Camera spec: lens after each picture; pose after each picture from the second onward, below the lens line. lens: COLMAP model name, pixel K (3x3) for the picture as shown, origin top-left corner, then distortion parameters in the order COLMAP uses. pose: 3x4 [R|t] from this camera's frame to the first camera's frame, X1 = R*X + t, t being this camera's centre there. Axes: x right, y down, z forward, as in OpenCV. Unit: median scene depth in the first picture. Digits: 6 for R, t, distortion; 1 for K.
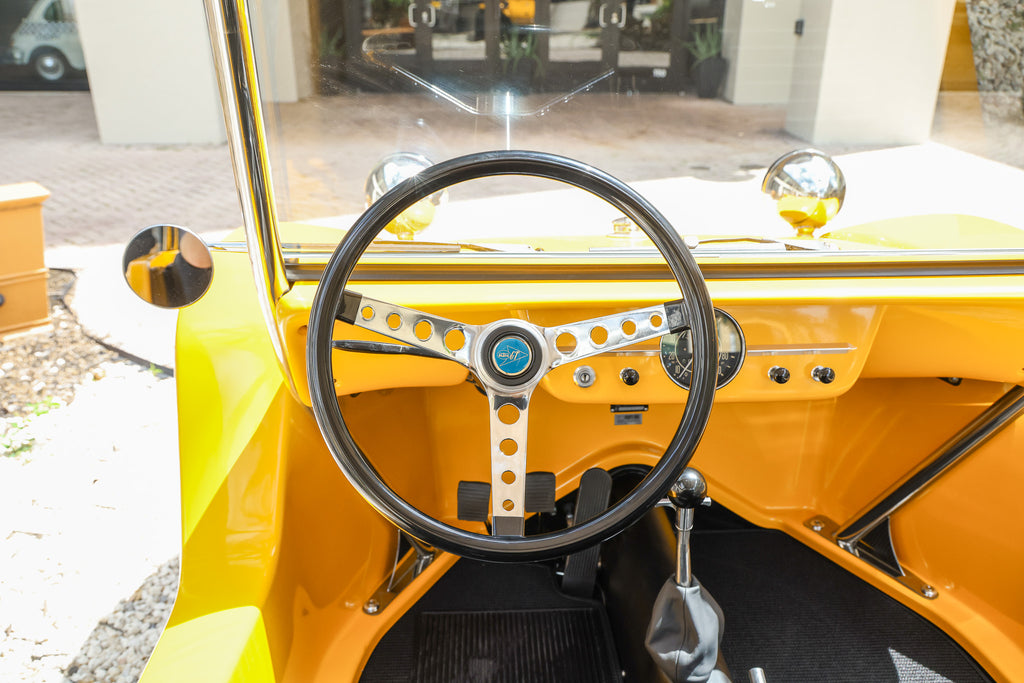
lens RADIAL K [[833.6, 0, 511.4], [0, 833.6, 346.5], [0, 0, 1]] dist [-0.007097, 0.021191]
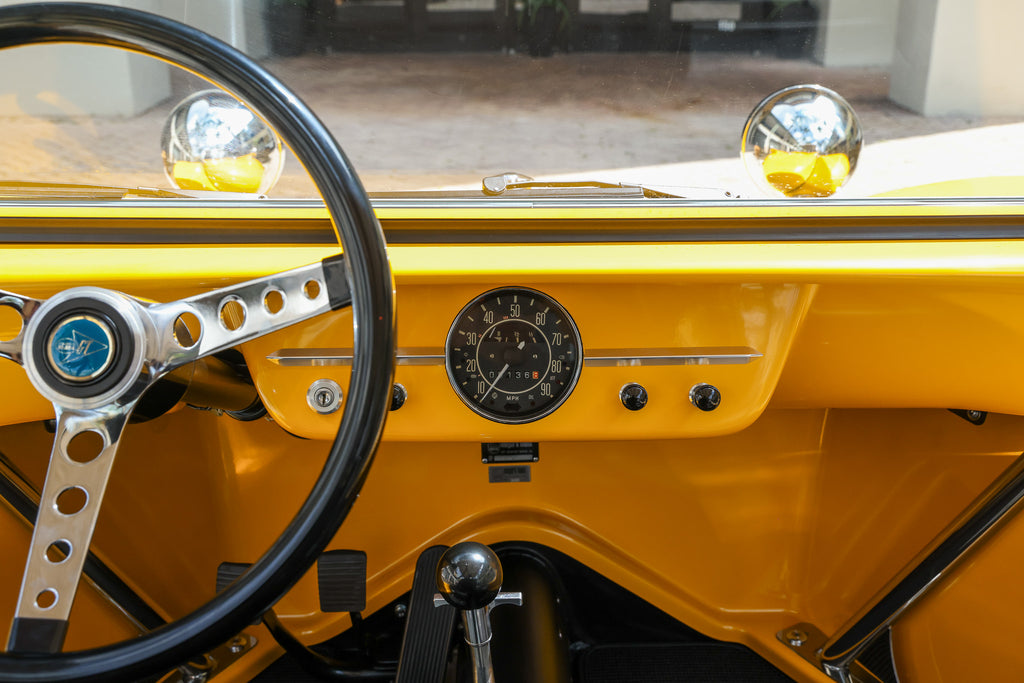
lens RADIAL K [[1107.1, 0, 501.3], [0, 1107.1, 341.0], [0, 0, 1]] dist [0.002549, 0.000000]
pose [[0.999449, 0.007026, -0.032429, 0.159999], [-0.008414, 0.999045, -0.042869, 0.018601], [0.032097, 0.043118, 0.998554, 0.105656]]
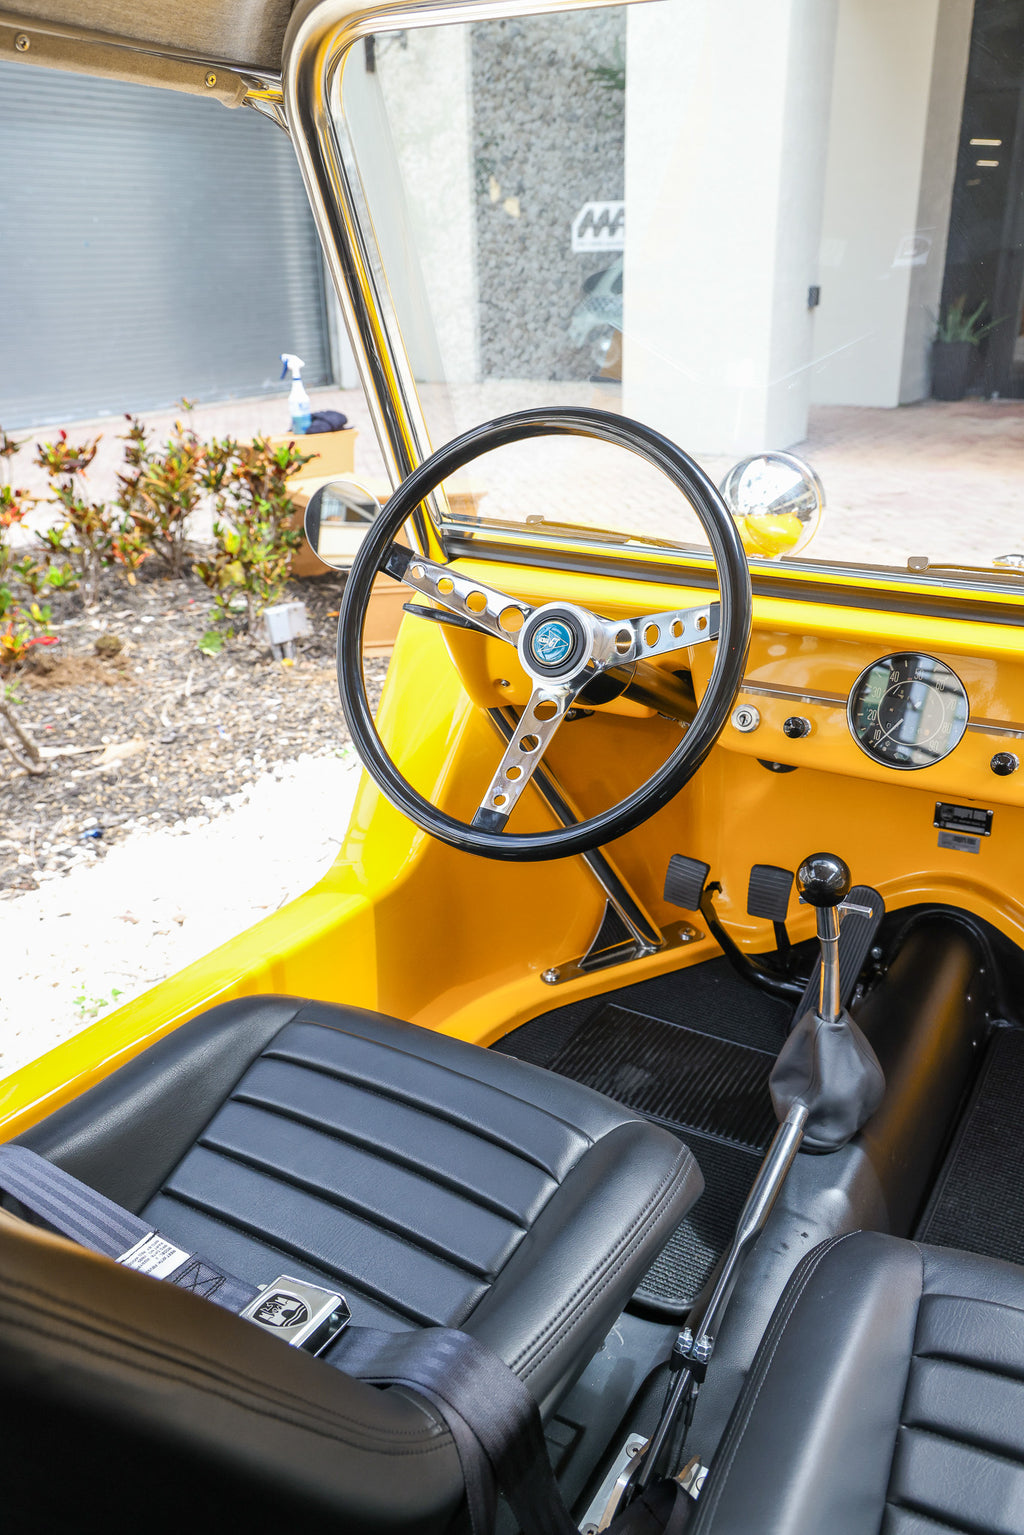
lens RADIAL K [[1168.1, 0, 516.7], [0, 1168.1, 774.8], [0, 0, 1]] dist [0.014012, 0.008651]
pose [[0.847140, 0.199758, -0.492393, 0.296192], [-0.190795, 0.979202, 0.068996, 0.034197], [0.495934, 0.035497, 0.867634, -0.042116]]
